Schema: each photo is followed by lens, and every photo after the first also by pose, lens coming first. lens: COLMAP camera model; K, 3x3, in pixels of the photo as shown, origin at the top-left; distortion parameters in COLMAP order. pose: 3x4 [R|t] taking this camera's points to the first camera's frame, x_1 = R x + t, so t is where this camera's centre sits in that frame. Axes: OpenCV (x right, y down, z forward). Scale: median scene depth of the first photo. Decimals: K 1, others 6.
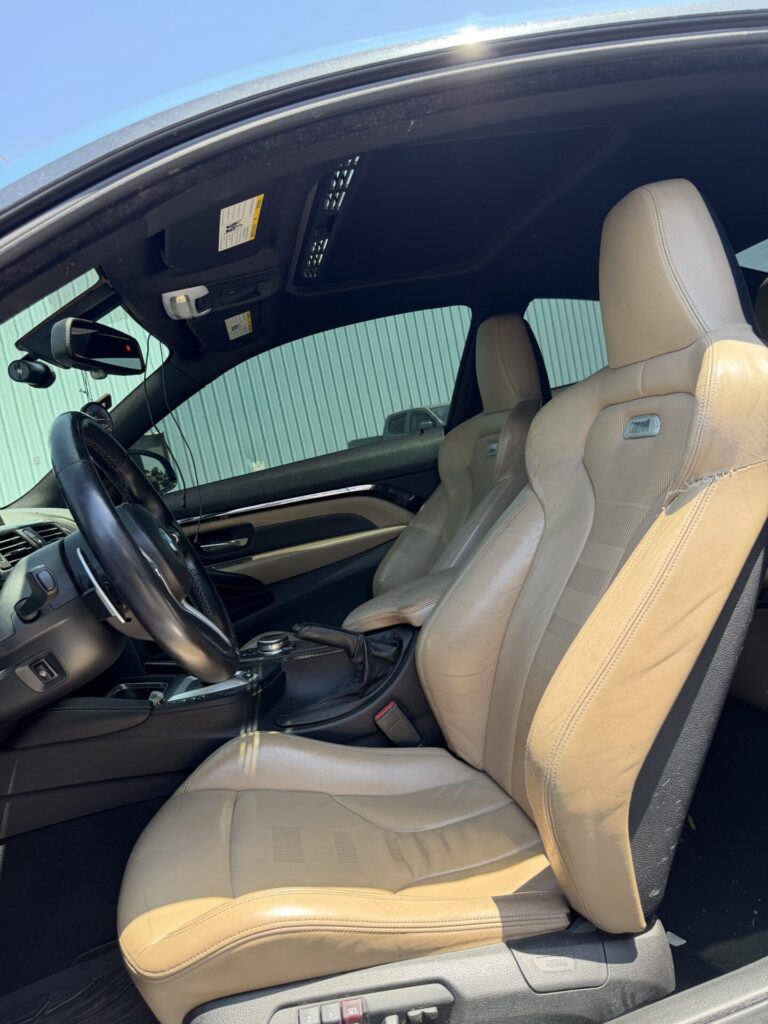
lens RADIAL K [[704.9, 0, 384.0], [0, 704.9, 512.0], [0, 0, 1]] dist [0.001883, 0.000030]
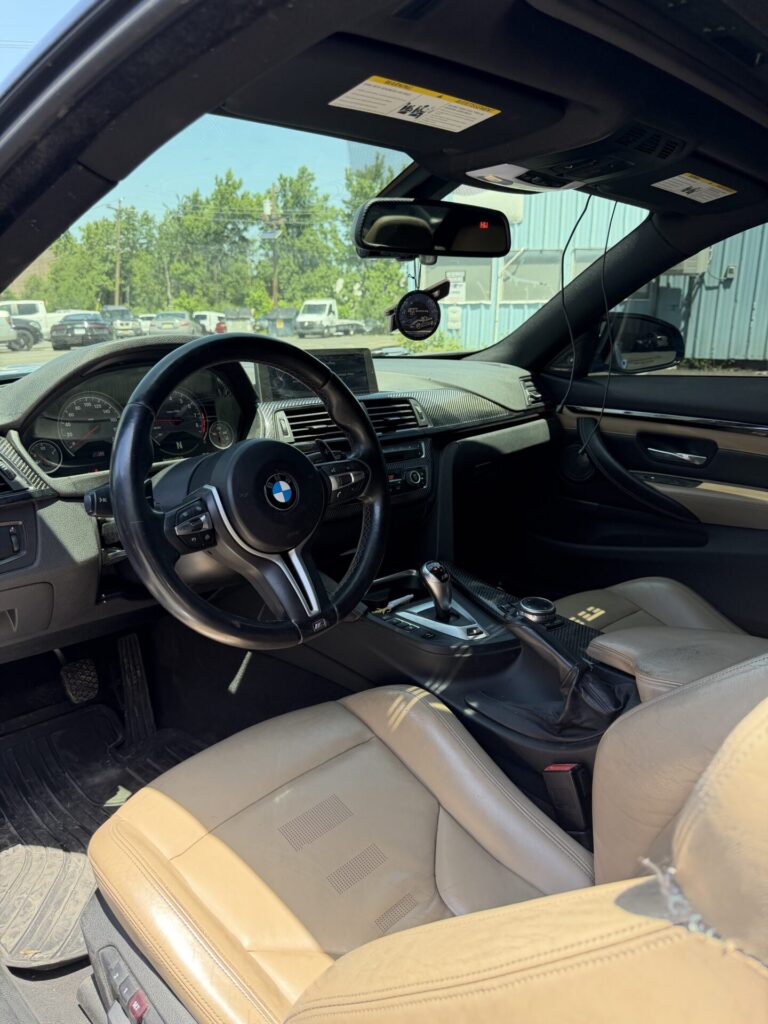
lens RADIAL K [[704.9, 0, 384.0], [0, 704.9, 512.0], [0, 0, 1]] dist [0.001883, 0.000030]
pose [[0.596998, 0.394662, -0.698452, 0.209078], [-0.201126, 0.916450, 0.345930, -0.133264], [0.776622, -0.066043, 0.626496, 0.248249]]
